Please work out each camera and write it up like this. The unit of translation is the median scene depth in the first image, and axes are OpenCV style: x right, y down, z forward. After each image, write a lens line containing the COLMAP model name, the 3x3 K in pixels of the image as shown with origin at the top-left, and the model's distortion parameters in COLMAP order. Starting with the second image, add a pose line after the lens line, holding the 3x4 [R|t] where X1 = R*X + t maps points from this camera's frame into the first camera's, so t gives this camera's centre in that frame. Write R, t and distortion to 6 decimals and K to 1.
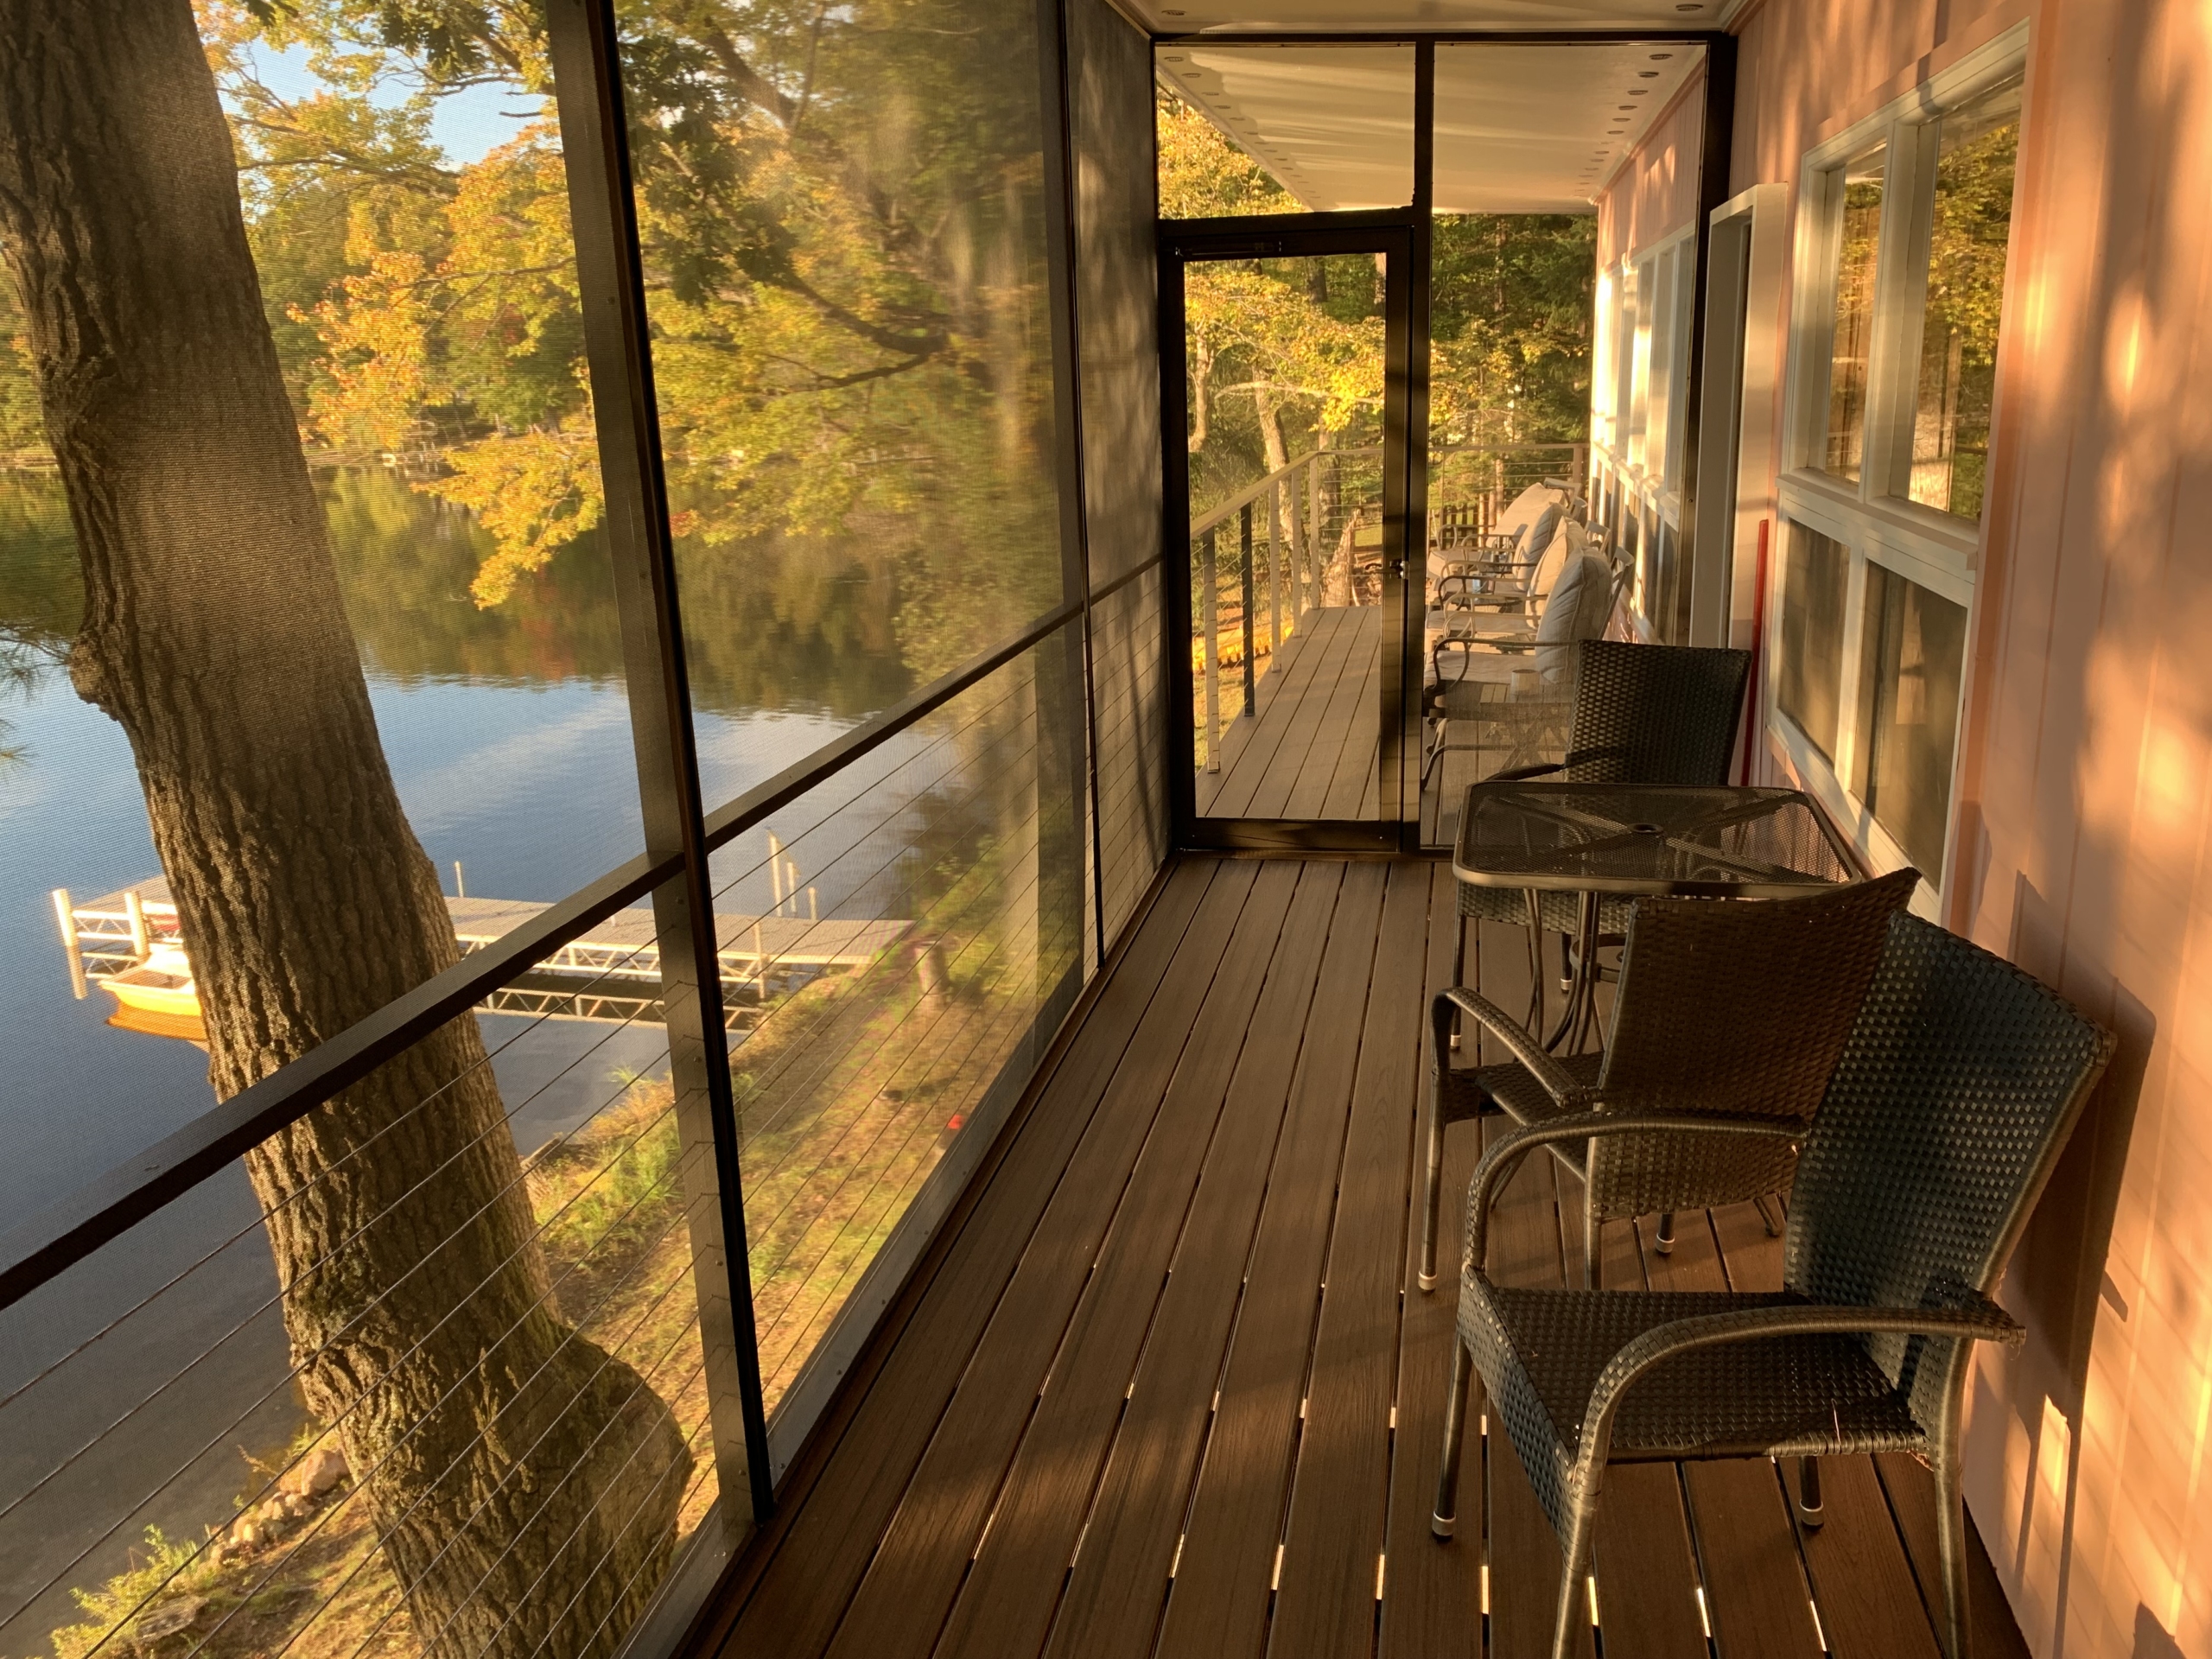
lens RADIAL K [[1687.3, 0, 1133.9], [0, 1687.3, 835.5], [0, 0, 1]] dist [0.029473, -0.030519]
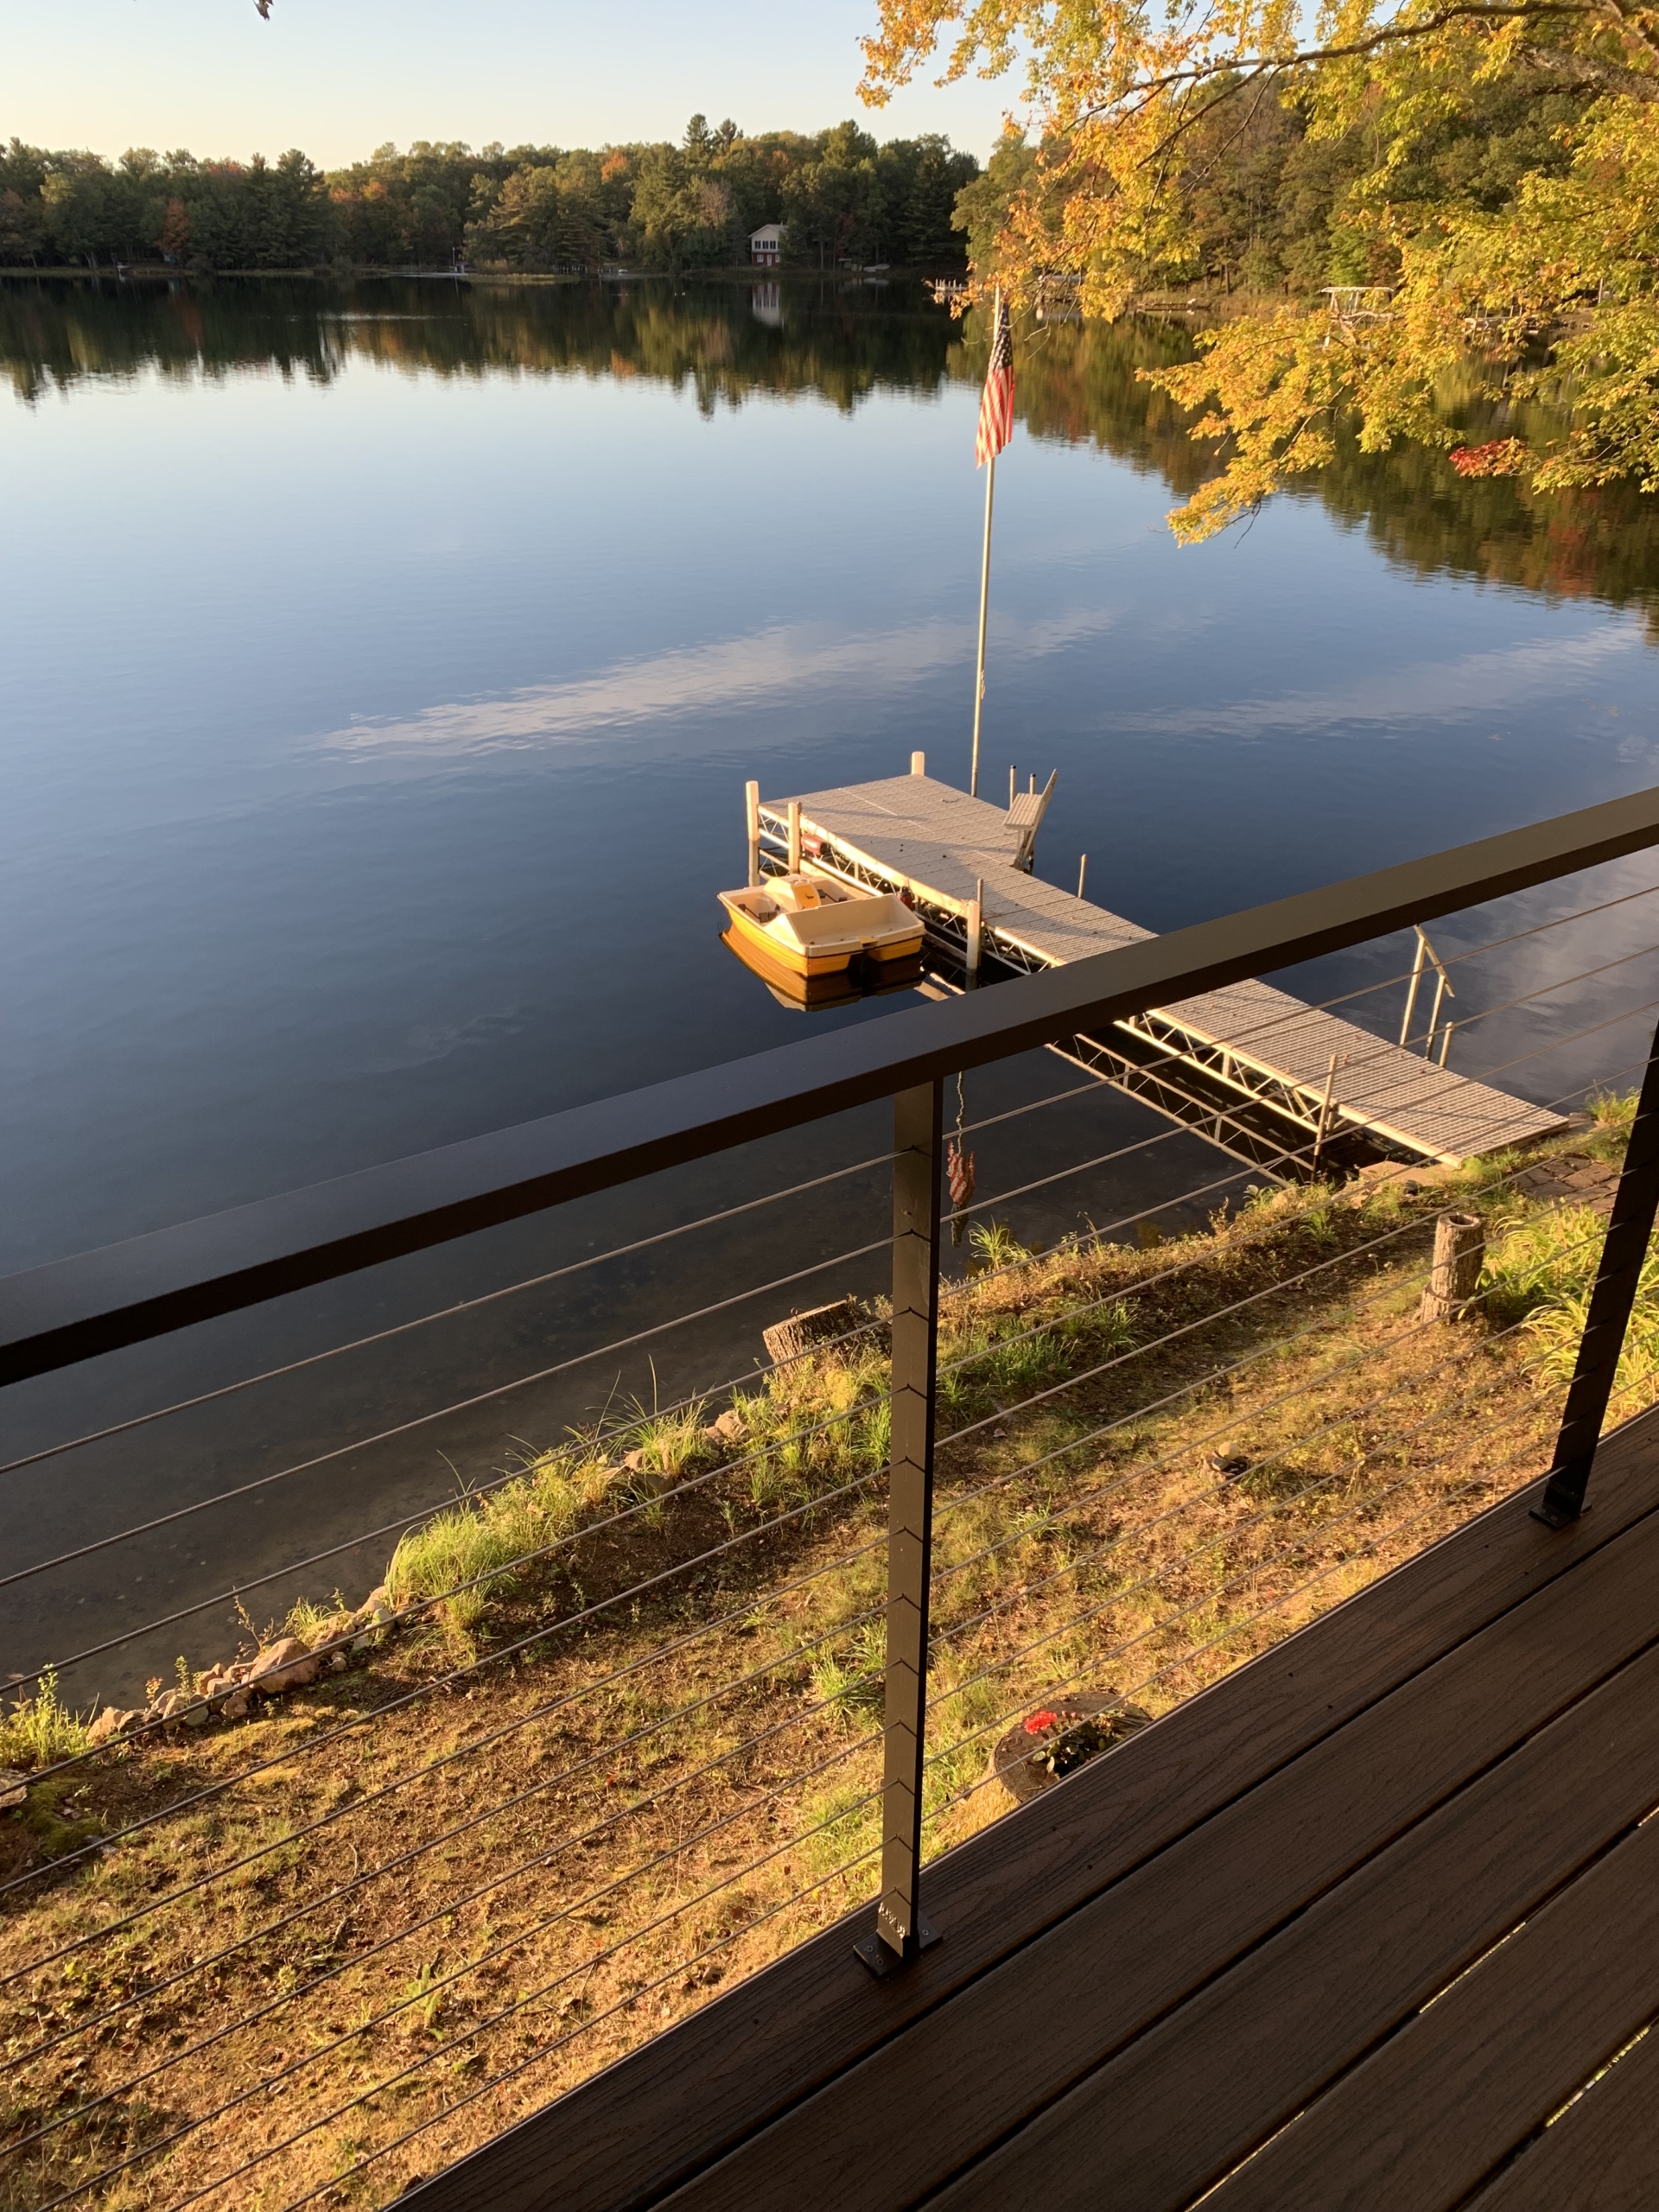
lens RADIAL K [[1687.3, 0, 824.5], [0, 1687.3, 1120.9], [0, 0, 1]] dist [0.029473, -0.030519]
pose [[0.726377, 0.343624, -0.595231, 0.050202], [-0.205949, 0.935072, 0.288487, -0.075299], [0.655715, -0.086963, 0.749983, 0.273438]]
